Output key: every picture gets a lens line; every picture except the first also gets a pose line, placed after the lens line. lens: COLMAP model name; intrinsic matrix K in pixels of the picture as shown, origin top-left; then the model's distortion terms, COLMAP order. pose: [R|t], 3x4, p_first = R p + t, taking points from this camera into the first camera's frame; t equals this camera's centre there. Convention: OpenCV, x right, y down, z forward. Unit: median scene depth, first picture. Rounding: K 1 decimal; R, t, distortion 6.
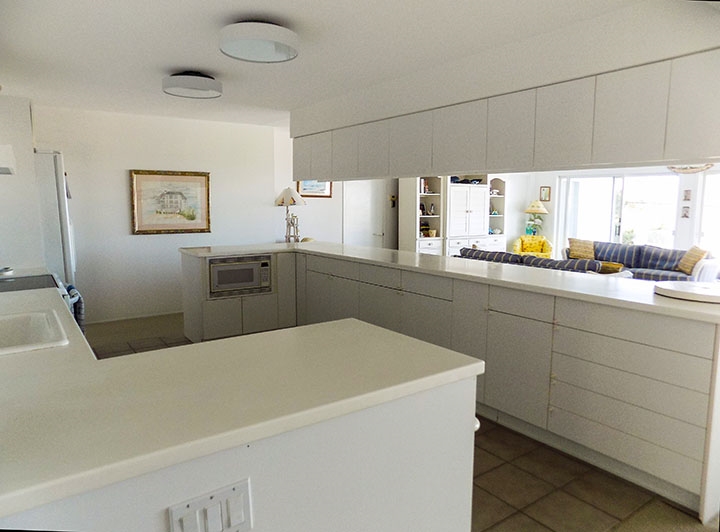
lens RADIAL K [[497.5, 0, 360.7], [0, 497.5, 258.5], [0, 0, 1]] dist [-0.075647, 0.059183]
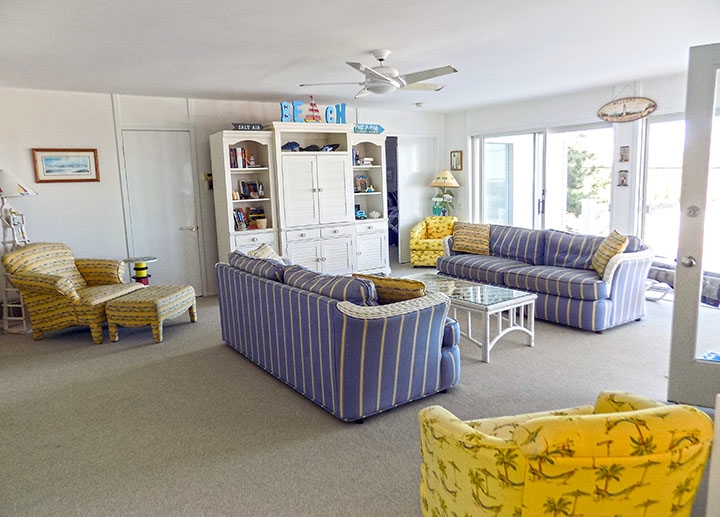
lens RADIAL K [[506.1, 0, 360.0], [0, 506.1, 258.5], [0, 0, 1]] dist [-0.062253, 0.002202]
pose [[0.999042, -0.040353, -0.016944, 0.296563], [0.041043, 0.998248, 0.042615, -0.025682], [0.015195, -0.043270, 0.998948, 0.275008]]
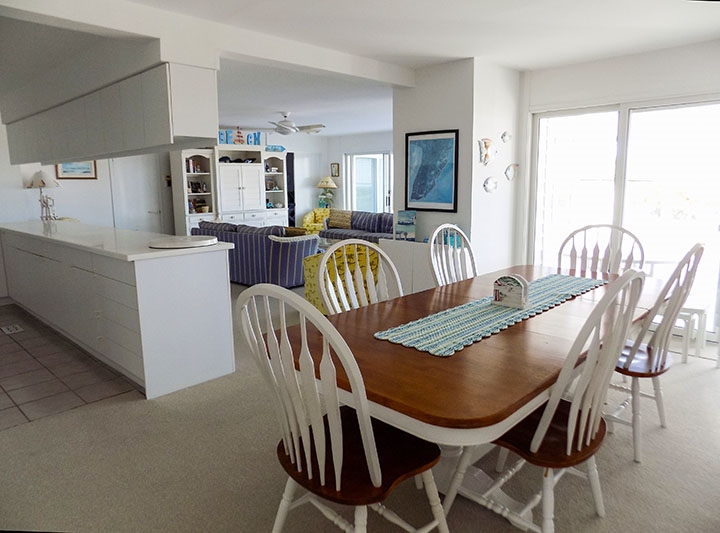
lens RADIAL K [[497.5, 0, 360.7], [0, 497.5, 259.0], [0, 0, 1]] dist [-0.075647, 0.059183]
pose [[0.980694, -0.051046, 0.188767, 0.269091], [0.042926, 0.997979, 0.046857, 0.021967], [-0.190778, -0.037849, 0.980903, -0.131870]]
